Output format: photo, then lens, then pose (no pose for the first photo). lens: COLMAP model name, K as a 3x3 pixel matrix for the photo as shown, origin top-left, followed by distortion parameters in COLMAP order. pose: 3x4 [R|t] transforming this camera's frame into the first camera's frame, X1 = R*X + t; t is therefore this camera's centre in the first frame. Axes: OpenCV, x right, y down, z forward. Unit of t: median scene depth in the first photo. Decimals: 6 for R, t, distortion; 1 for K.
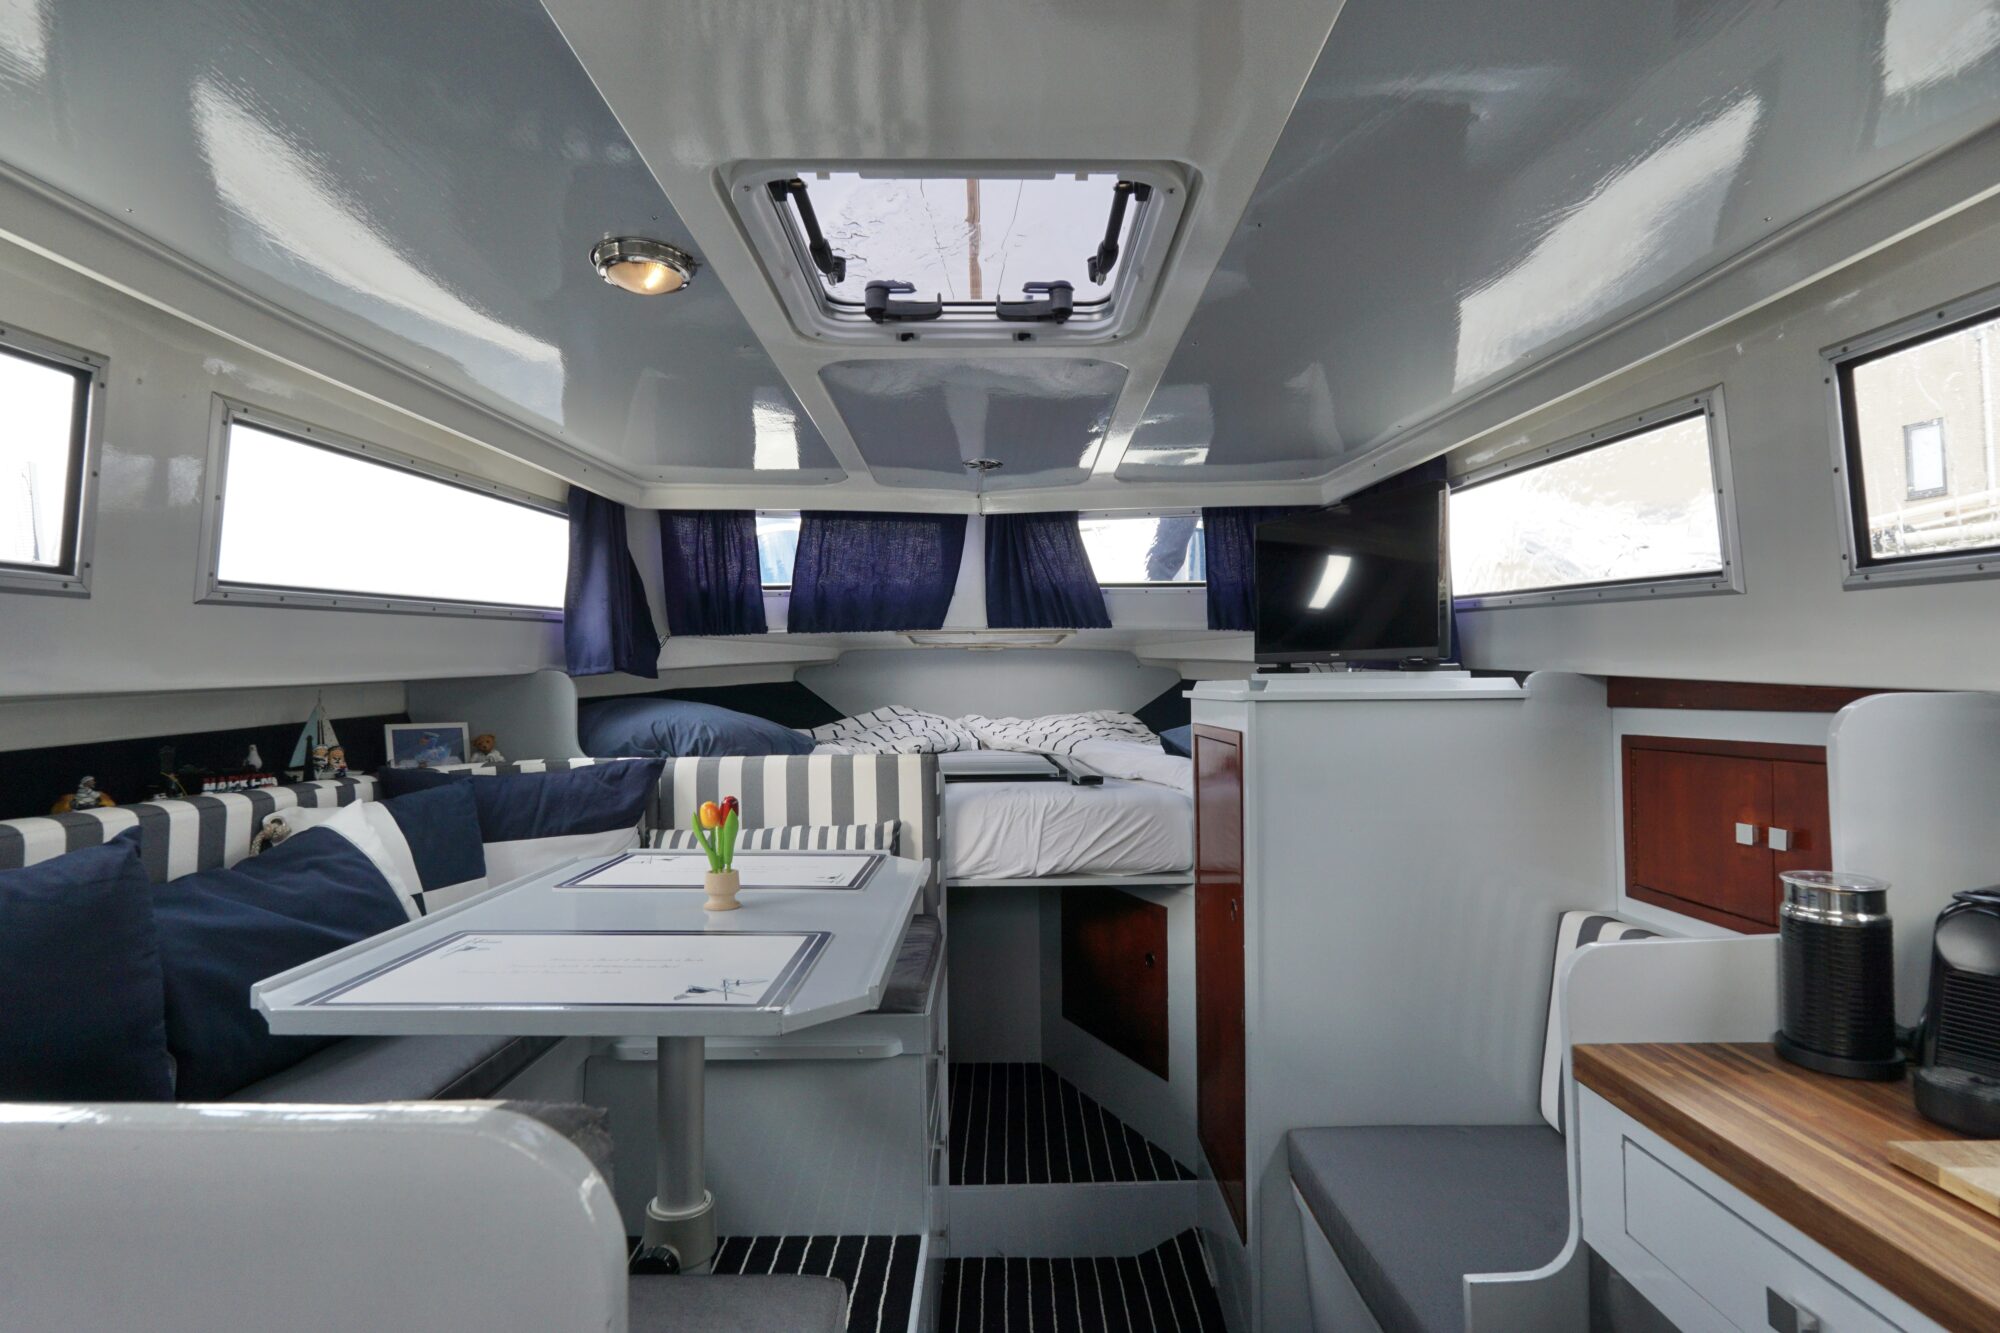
lens RADIAL K [[988.8, 0, 999.3], [0, 988.8, 664.7], [0, 0, 1]] dist [-0.009746, 0.004048]
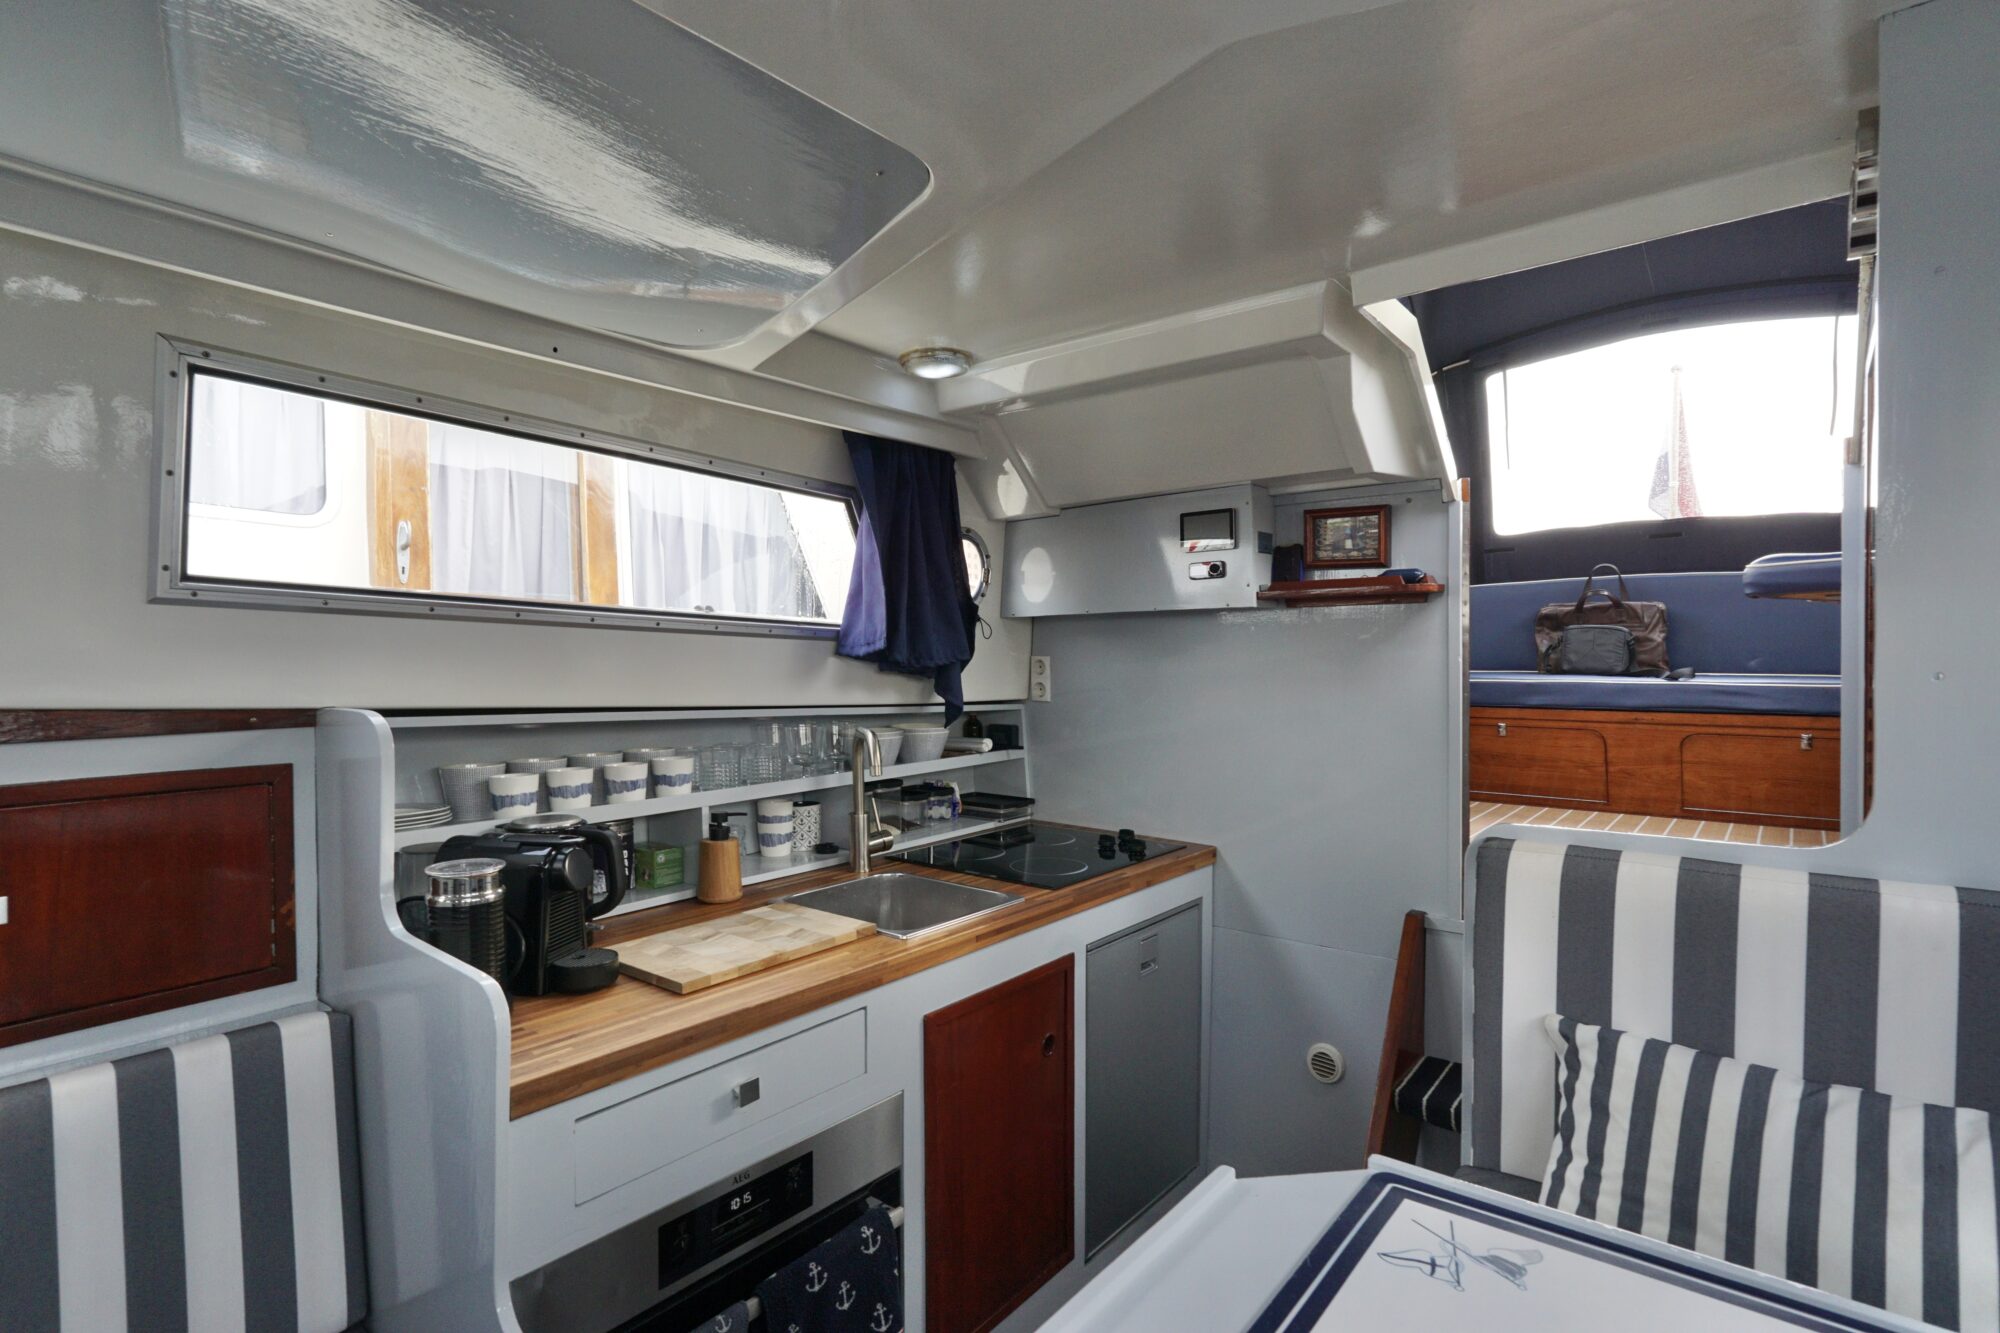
lens RADIAL K [[988.8, 0, 999.3], [0, 988.8, 664.7], [0, 0, 1]] dist [-0.009746, 0.004048]
pose [[-0.783682, 0.001295, 0.621161, -0.198792], [-0.010709, 0.999821, -0.015596, -0.007734], [-0.621070, -0.018874, -0.783528, 0.752136]]
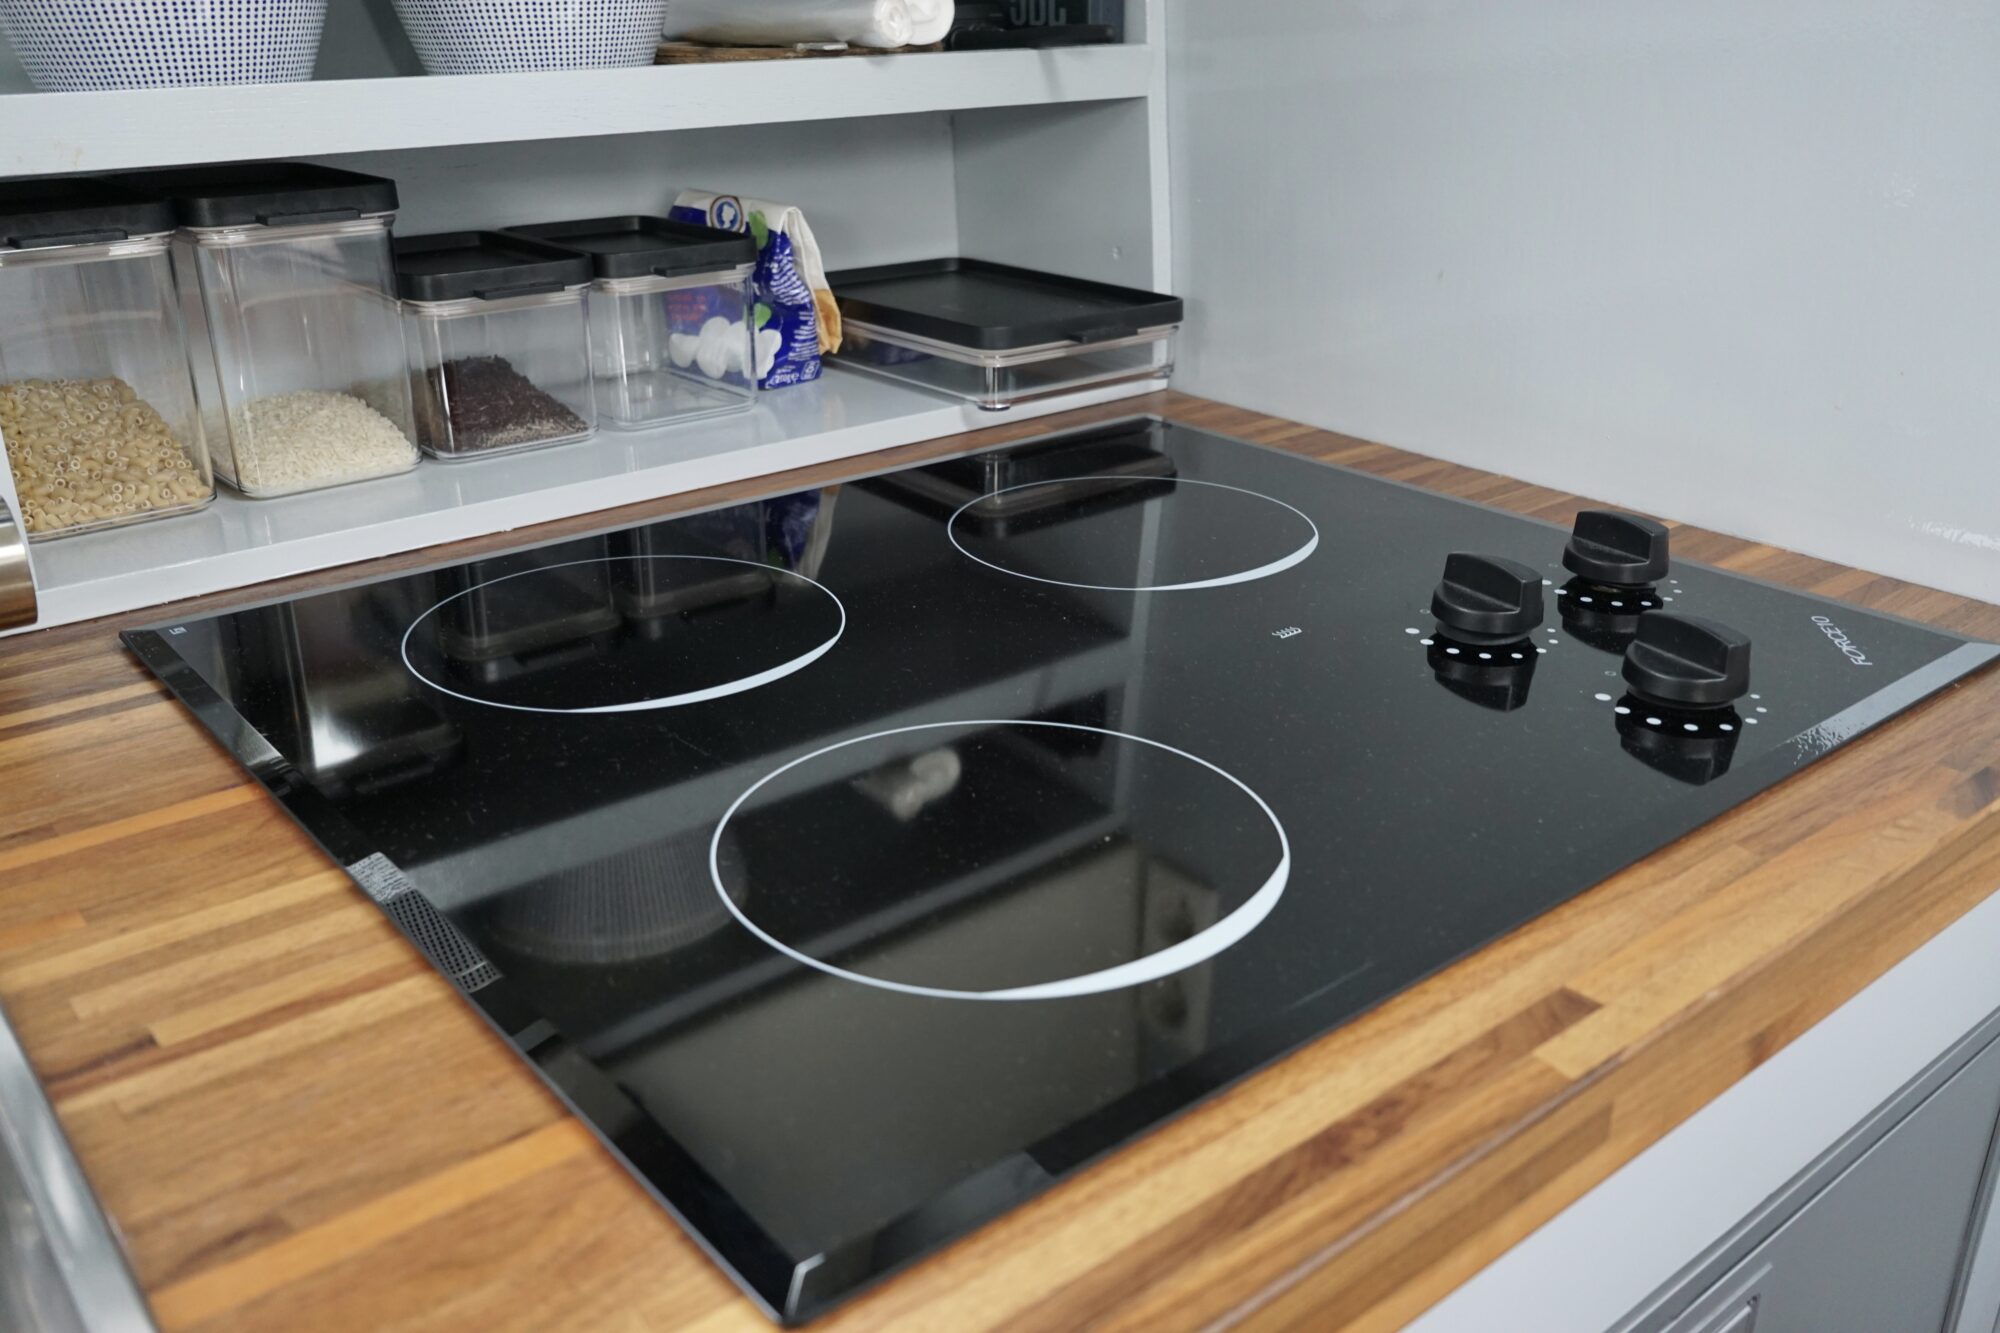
lens RADIAL K [[1687.4, 0, 1000.0], [0, 1687.4, 666.5], [0, 0, 1]] dist [0.000453, 0.003379]
pose [[-0.635385, -0.279013, 0.720026, 0.218981], [-0.014556, 0.936602, 0.350092, 0.076302], [-0.772058, 0.211963, -0.599165, 0.073753]]
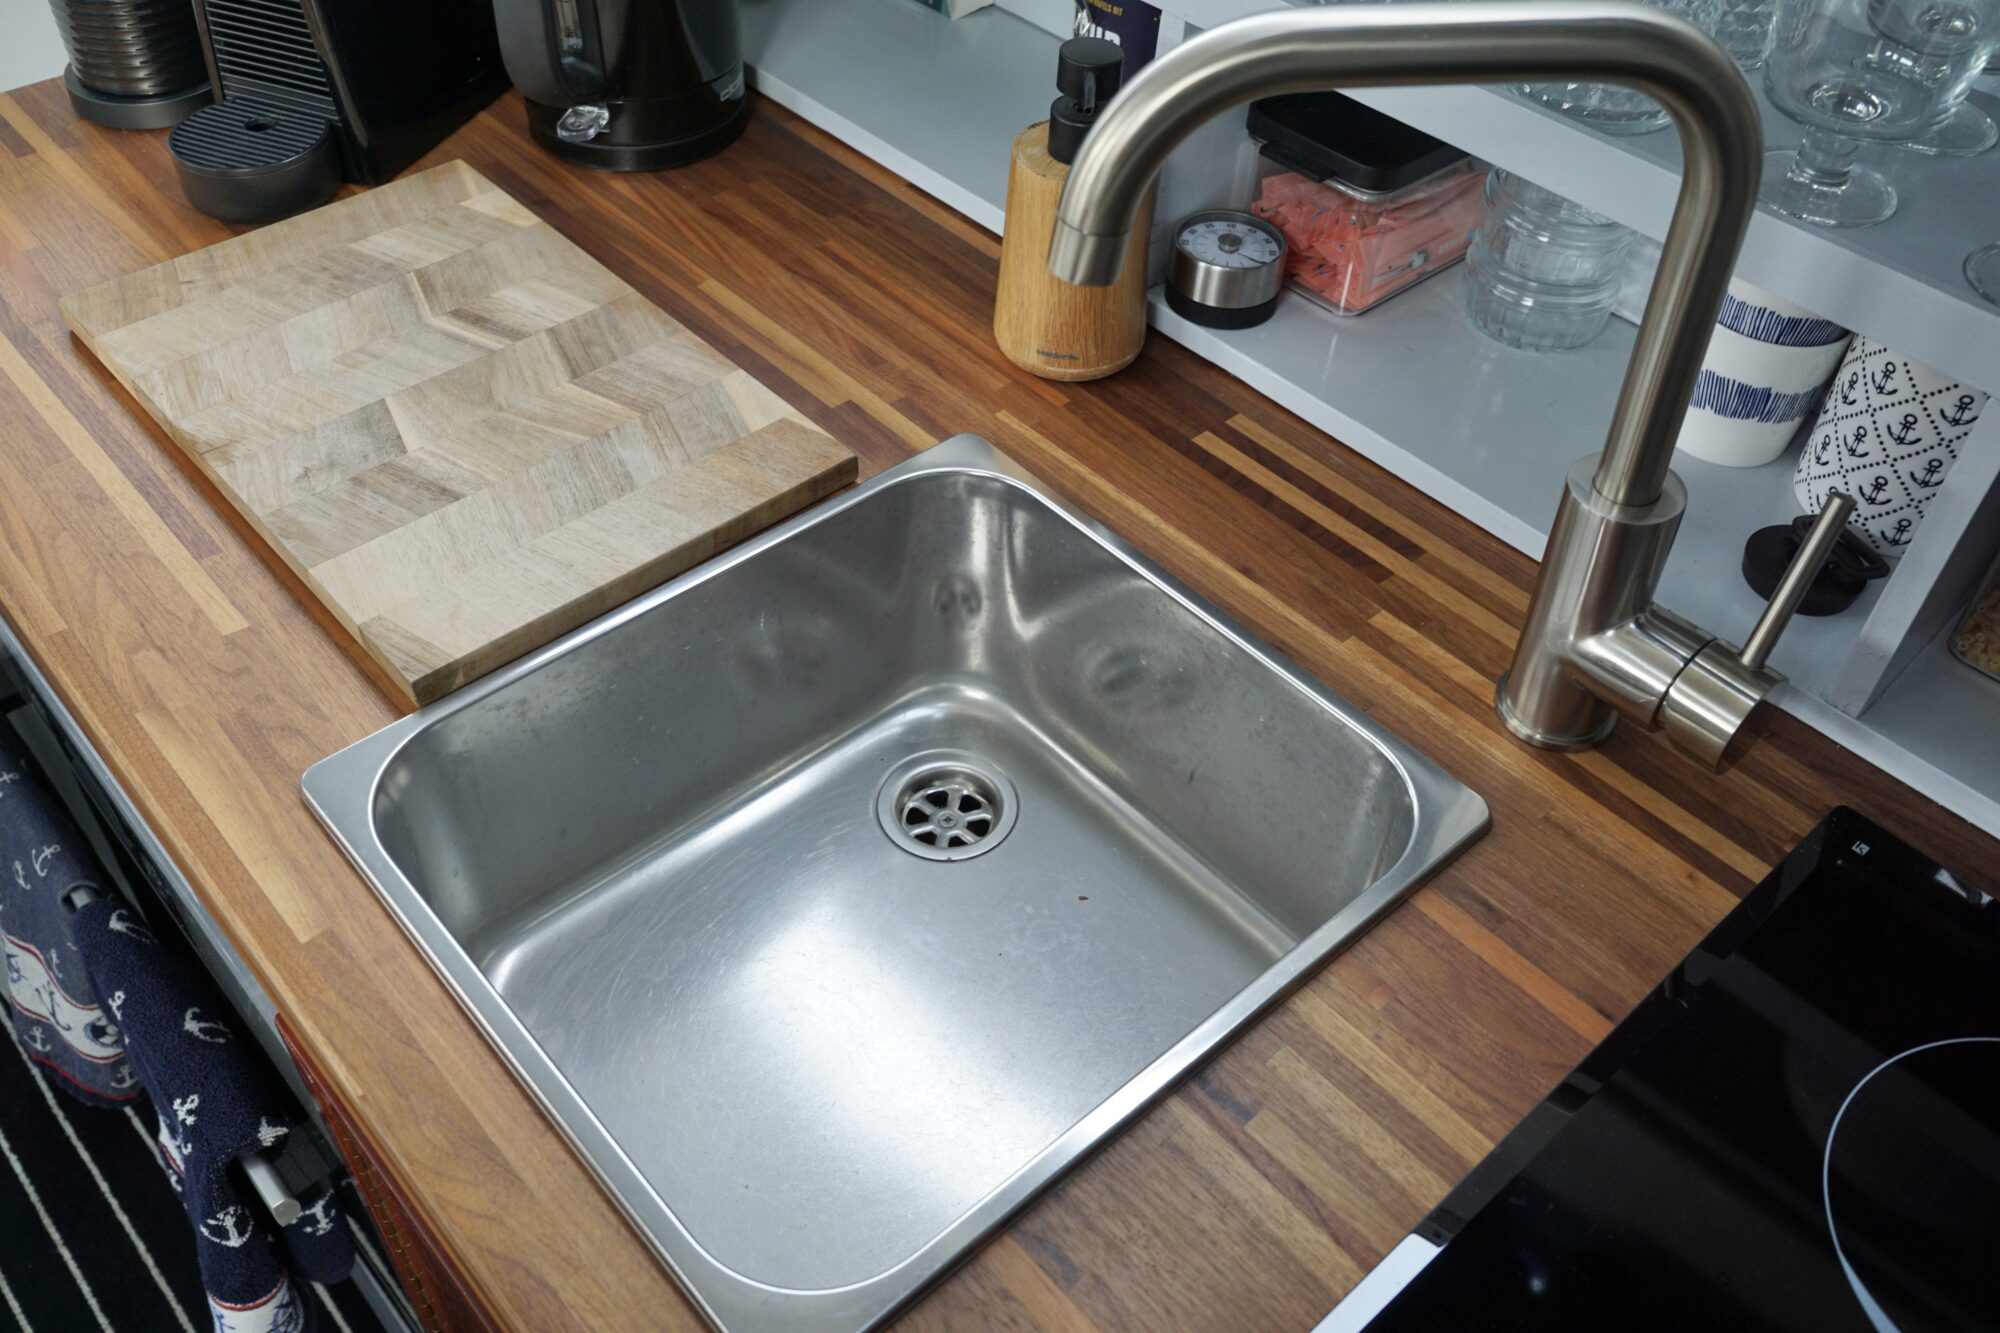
lens RADIAL K [[1687.4, 0, 1000.0], [0, 1687.4, 666.5], [0, 0, 1]] dist [0.000453, 0.003379]
pose [[0.740304, -0.454197, 0.495636, 0.271622], [-0.059115, 0.690418, 0.720991, -0.061751], [-0.669668, -0.563052, 0.484270, -0.018894]]
